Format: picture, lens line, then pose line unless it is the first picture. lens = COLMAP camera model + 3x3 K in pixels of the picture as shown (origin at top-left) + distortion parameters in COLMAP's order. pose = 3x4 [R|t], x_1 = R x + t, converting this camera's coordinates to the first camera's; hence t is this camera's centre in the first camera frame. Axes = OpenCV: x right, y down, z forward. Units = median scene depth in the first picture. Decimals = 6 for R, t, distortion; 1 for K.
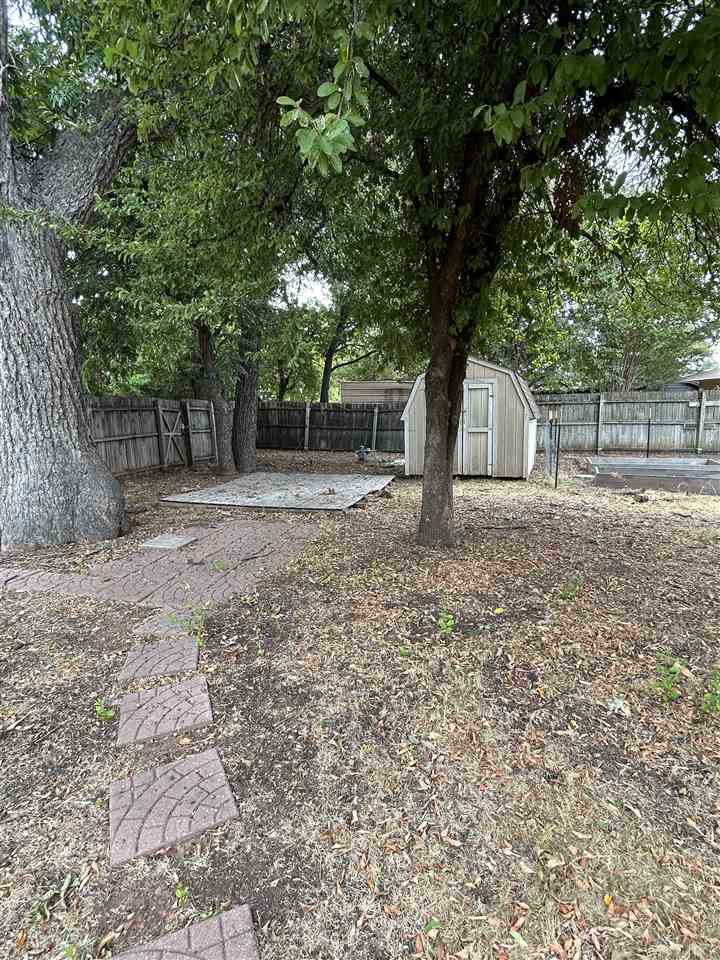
lens RADIAL K [[479.8, 0, 360.0], [0, 479.8, 480.0], [0, 0, 1]] dist [0.000167, 0.000005]
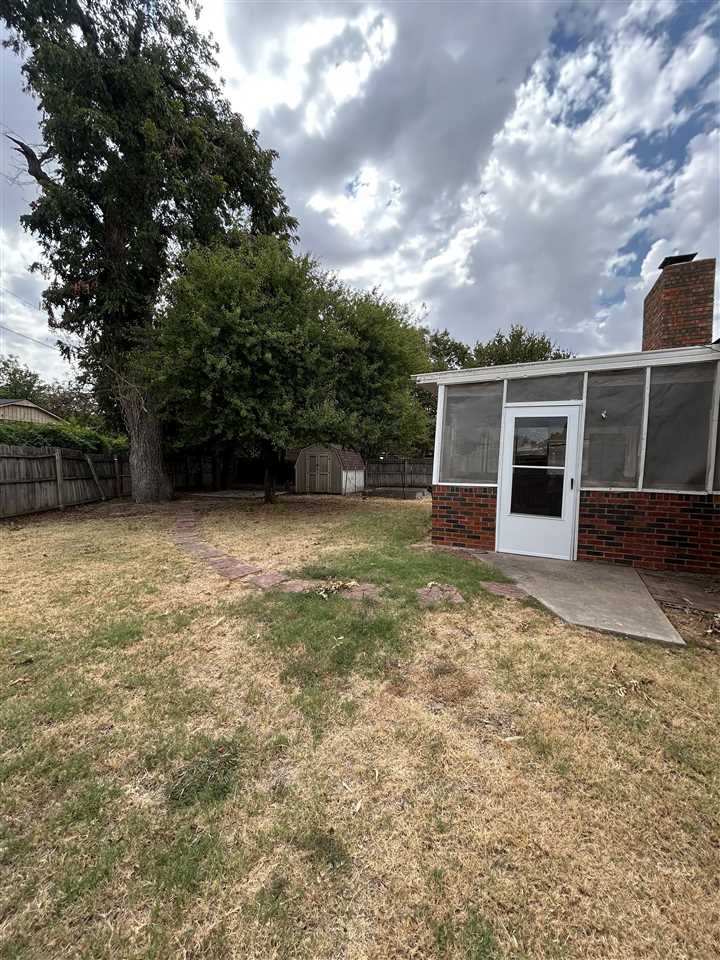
lens RADIAL K [[386.8, 0, 360.6], [0, 386.8, 475.5], [0, 0, 1]] dist [-0.002018, -0.000004]
pose [[0.999211, 0.026610, 0.029493, 0.312087], [-0.022994, 0.992889, -0.116802, 0.105297], [-0.032392, 0.116032, 0.992717, -0.754482]]
